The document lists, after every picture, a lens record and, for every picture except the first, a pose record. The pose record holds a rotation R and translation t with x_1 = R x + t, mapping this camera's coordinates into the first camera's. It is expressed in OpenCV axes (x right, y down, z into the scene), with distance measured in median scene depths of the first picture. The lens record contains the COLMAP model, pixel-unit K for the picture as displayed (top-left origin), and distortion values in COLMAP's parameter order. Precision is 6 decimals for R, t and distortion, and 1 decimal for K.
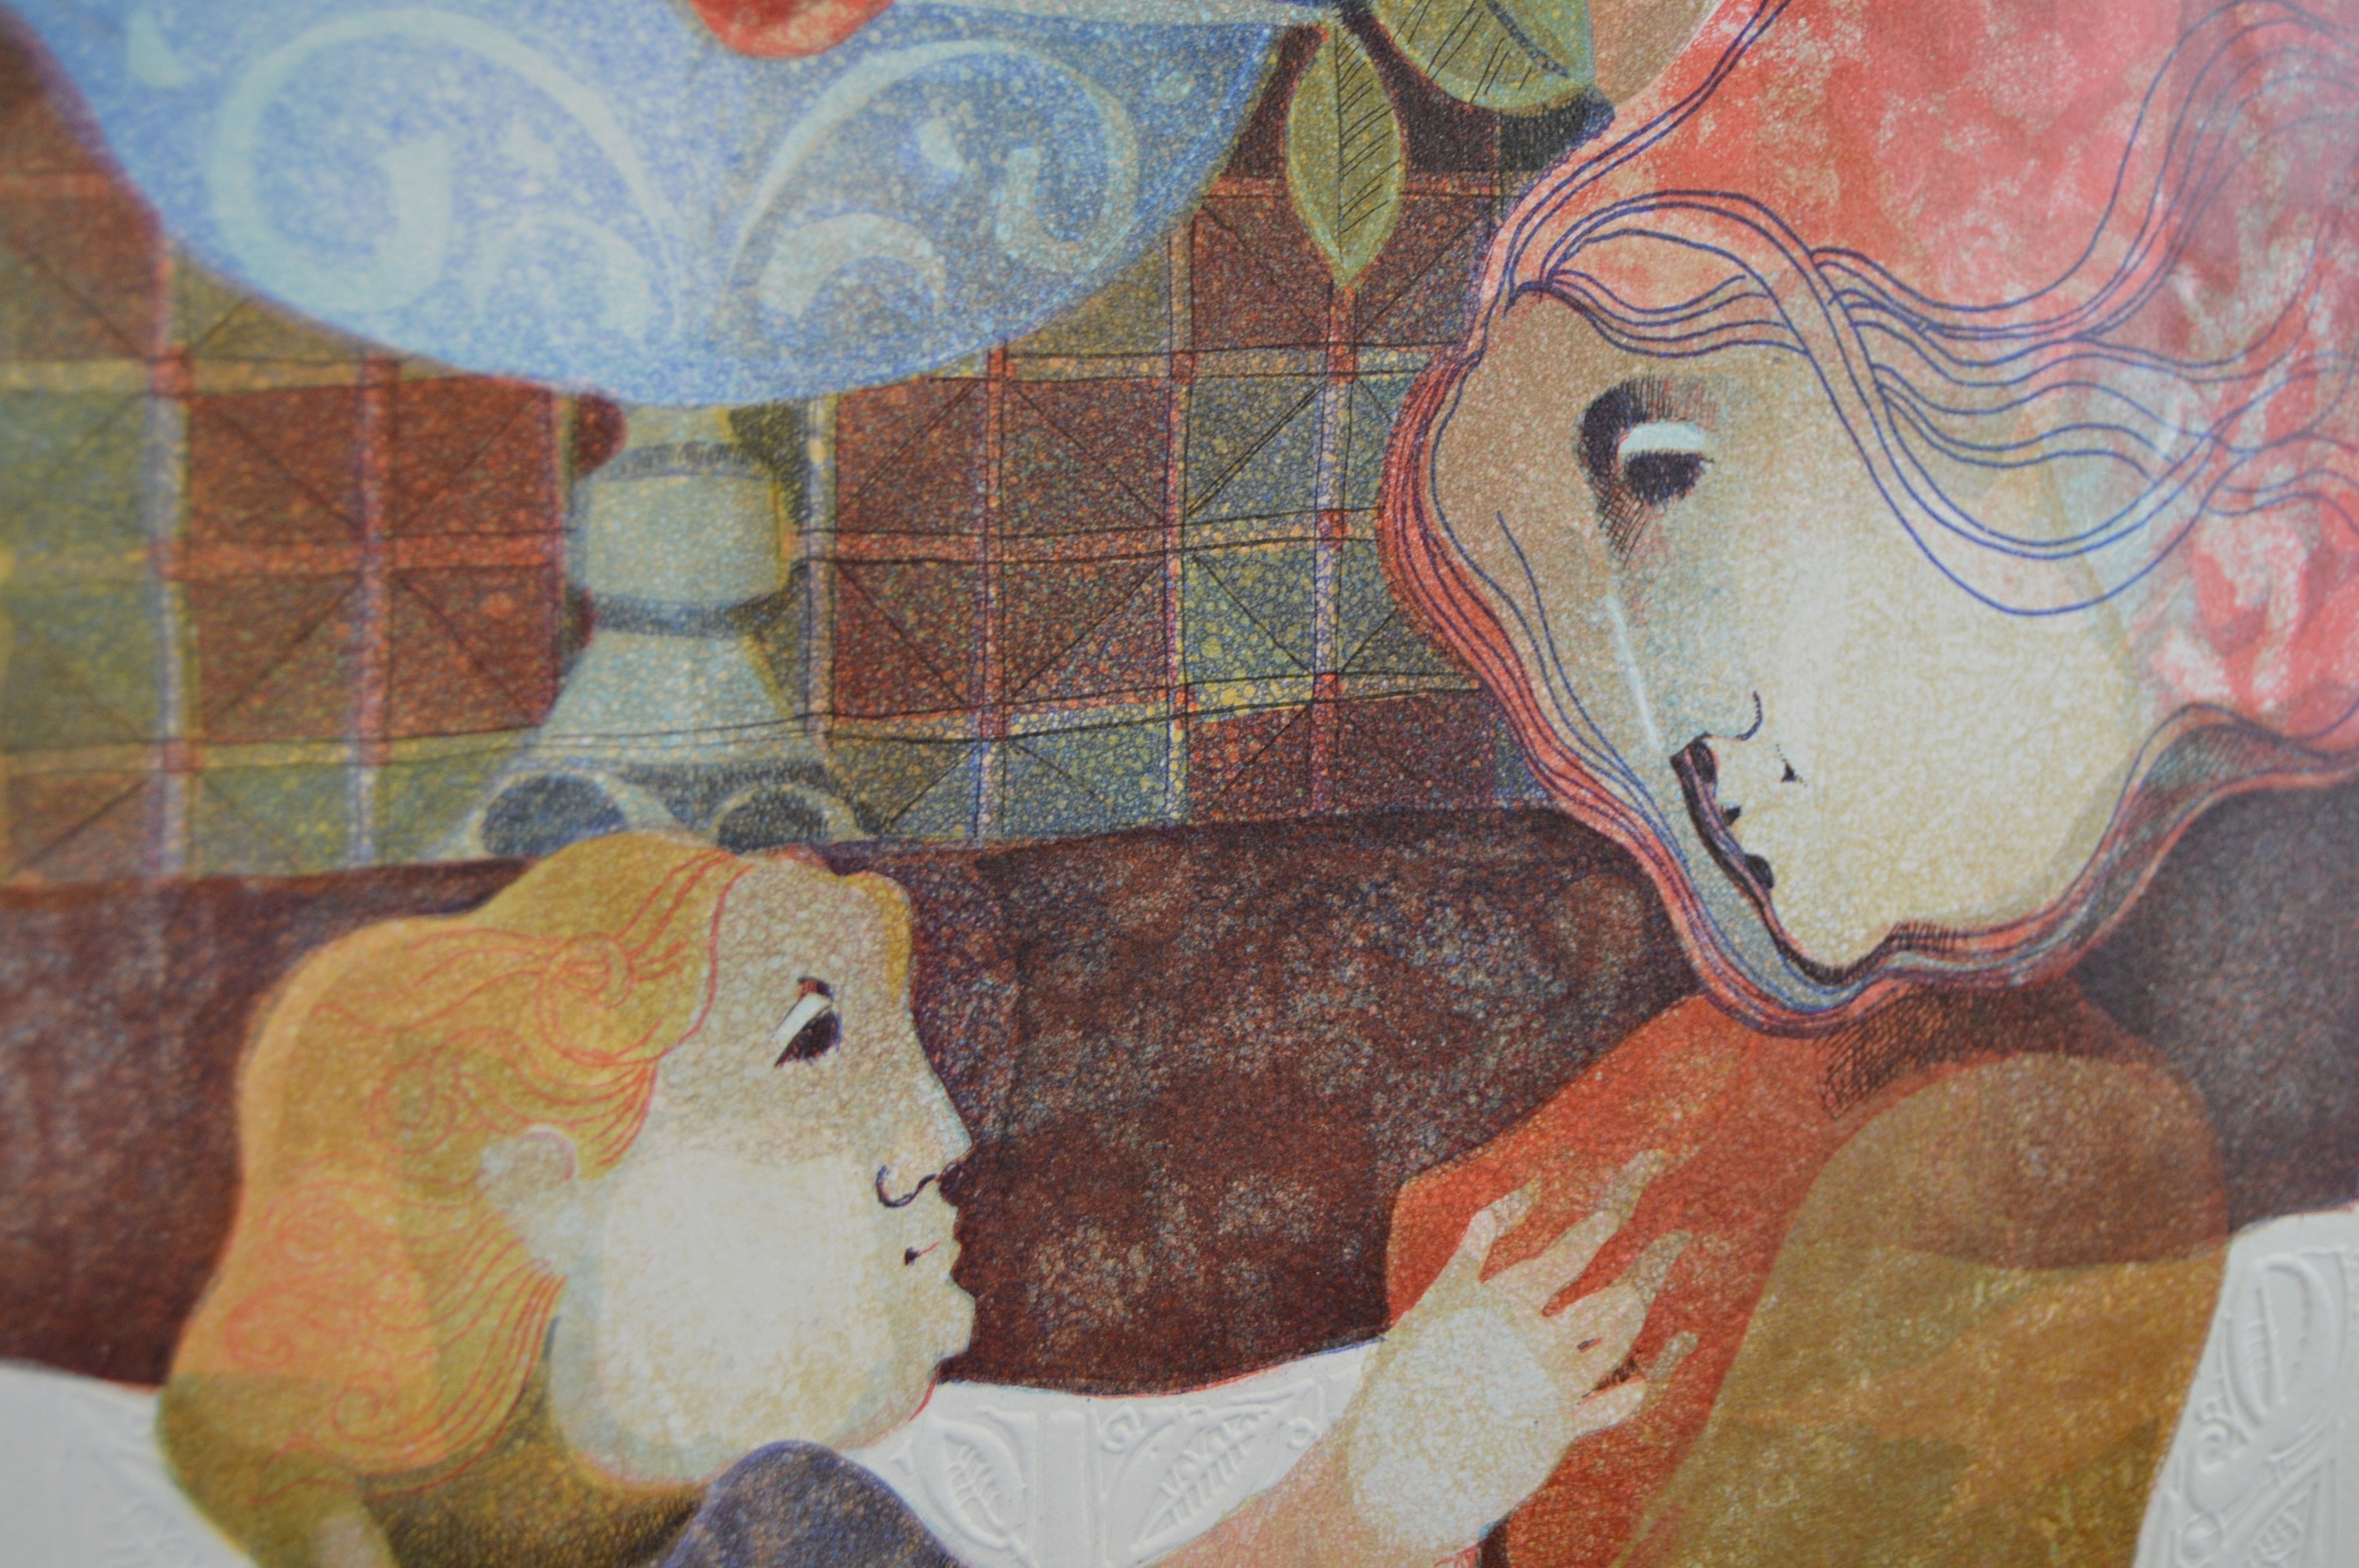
lens RADIAL K [[3837.3, 0, 1179.1], [0, 3837.3, 789.0], [0, 0, 1]] dist [-0.053812, 0.000000]
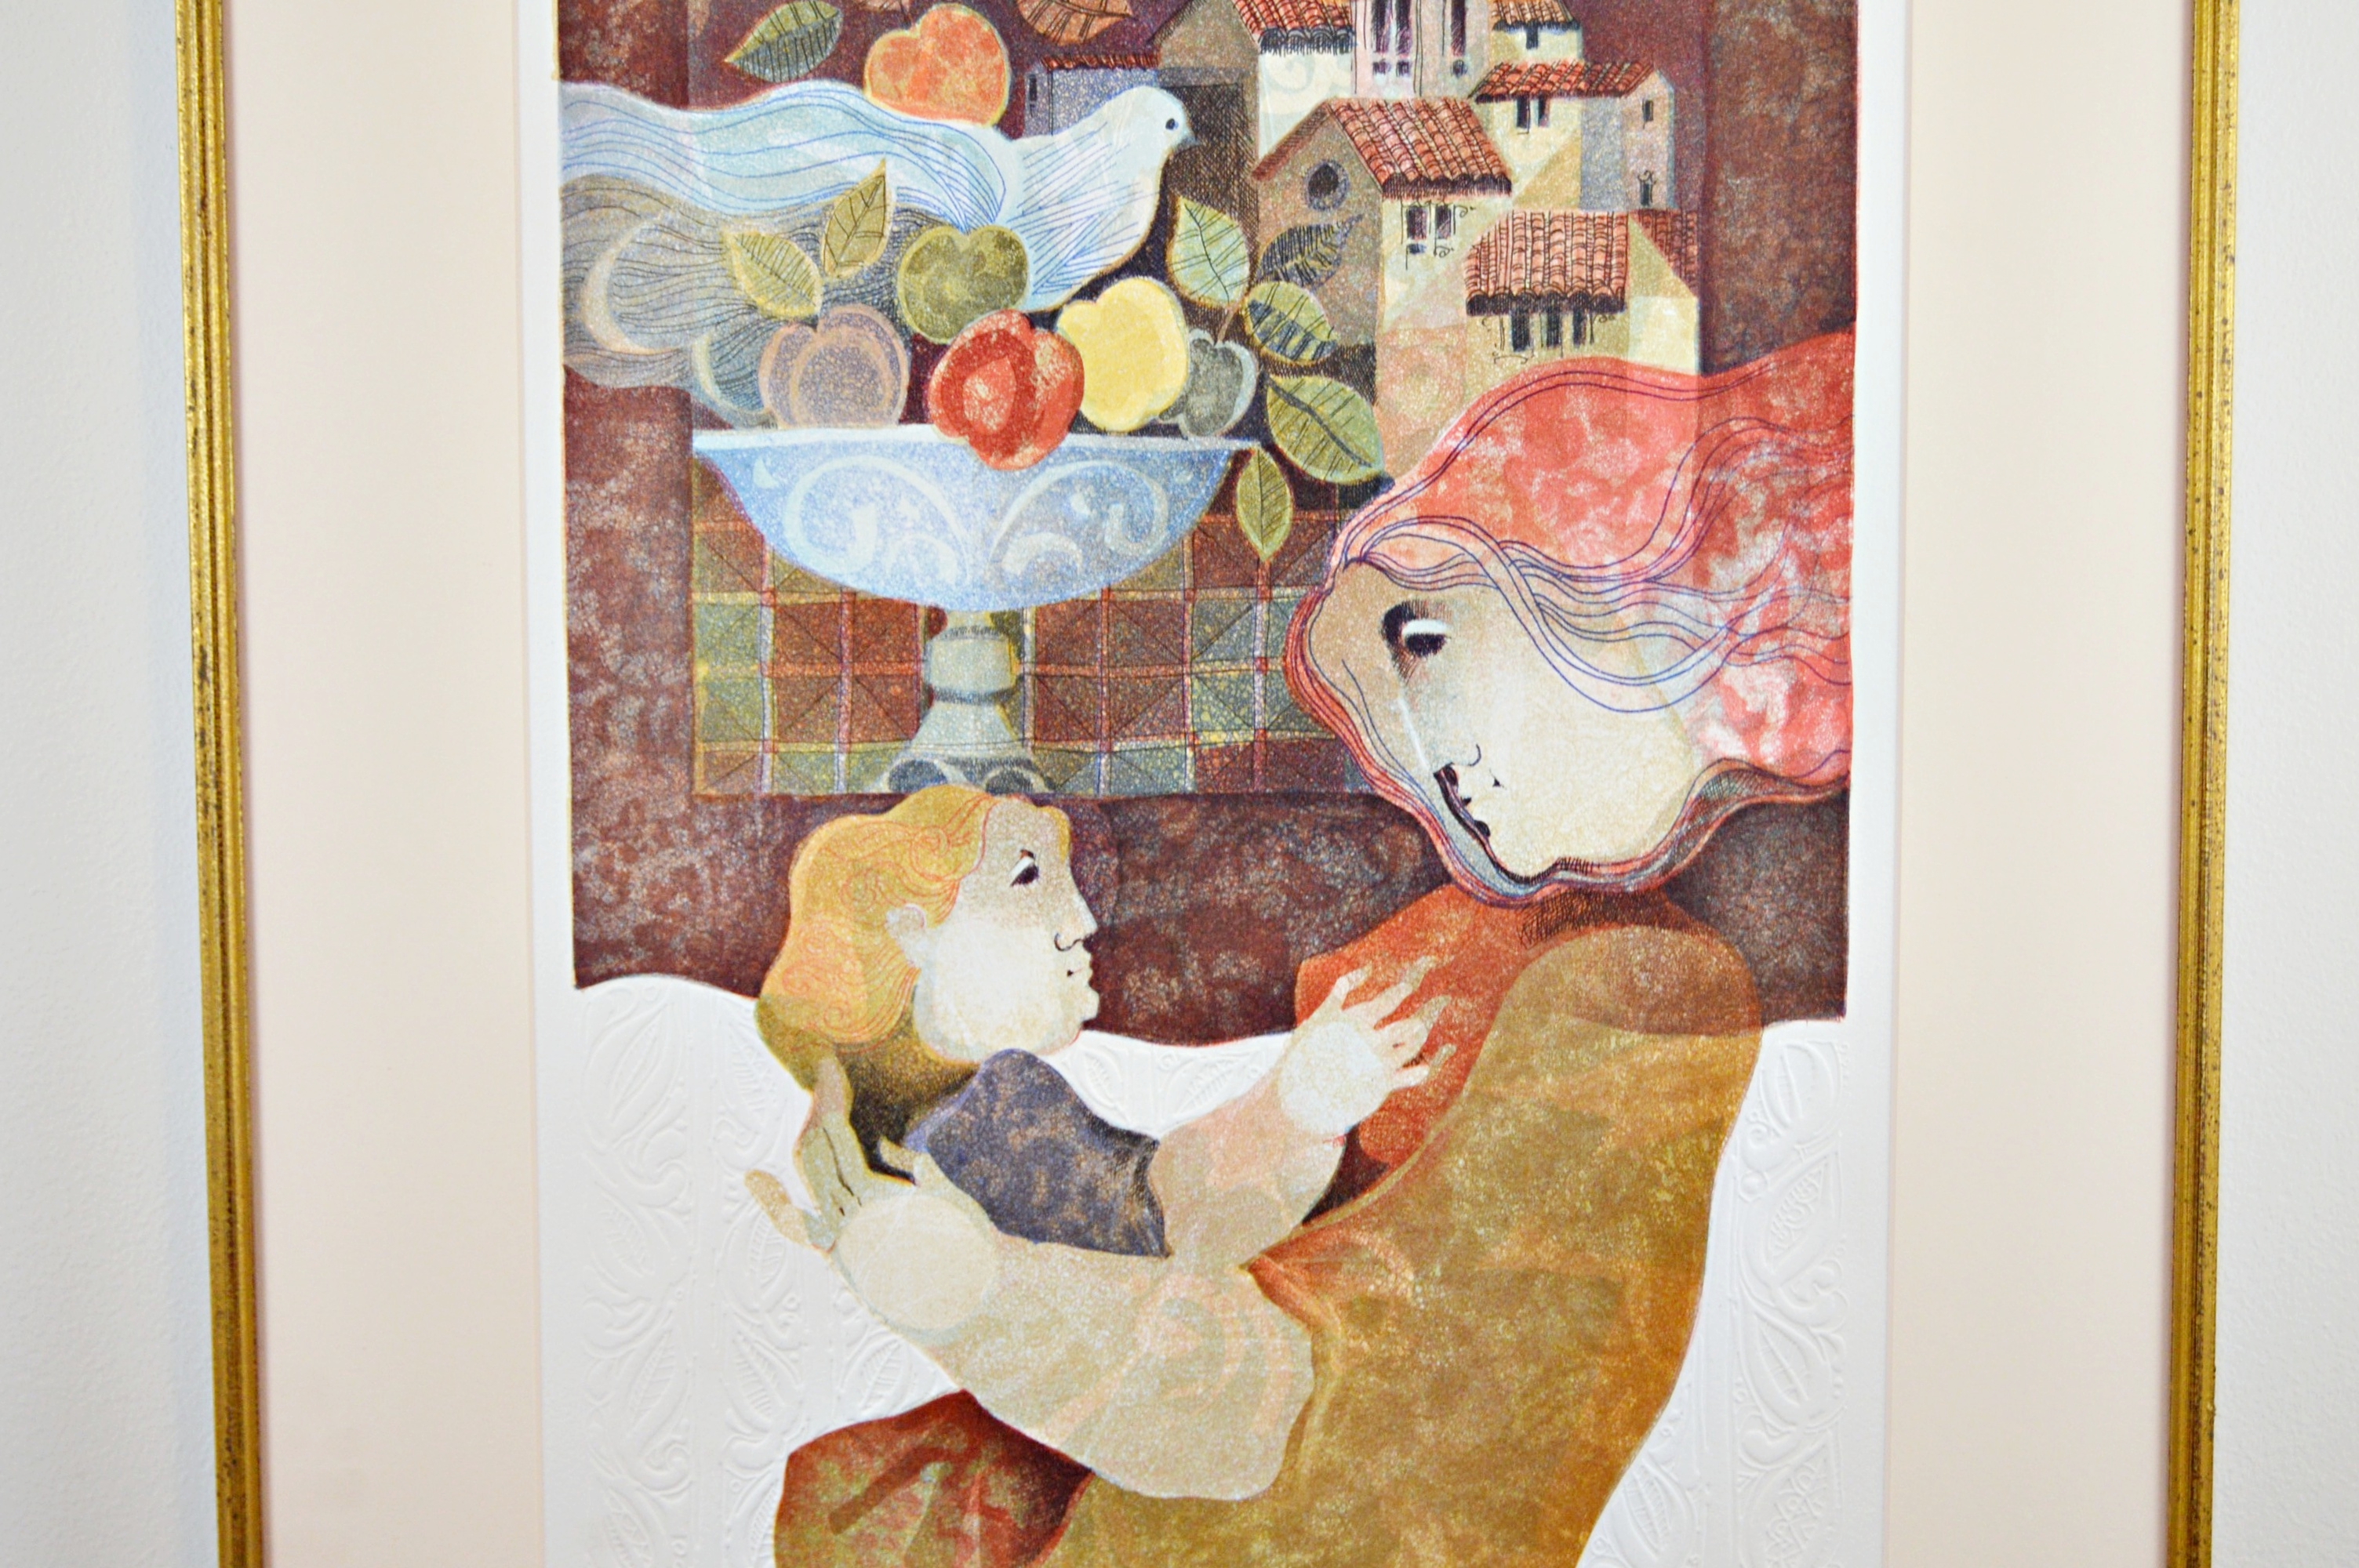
lens RADIAL K [[4556.1, 0, 1179.4], [0, 4556.1, 784.3], [0, 0, 1]] dist [-0.008383, 0.000000]
pose [[0.909538, 0.007738, -0.415548, 1.126534], [-0.046062, 0.995544, -0.082280, 0.228874], [0.413060, 0.093978, 0.905842, -1.478645]]
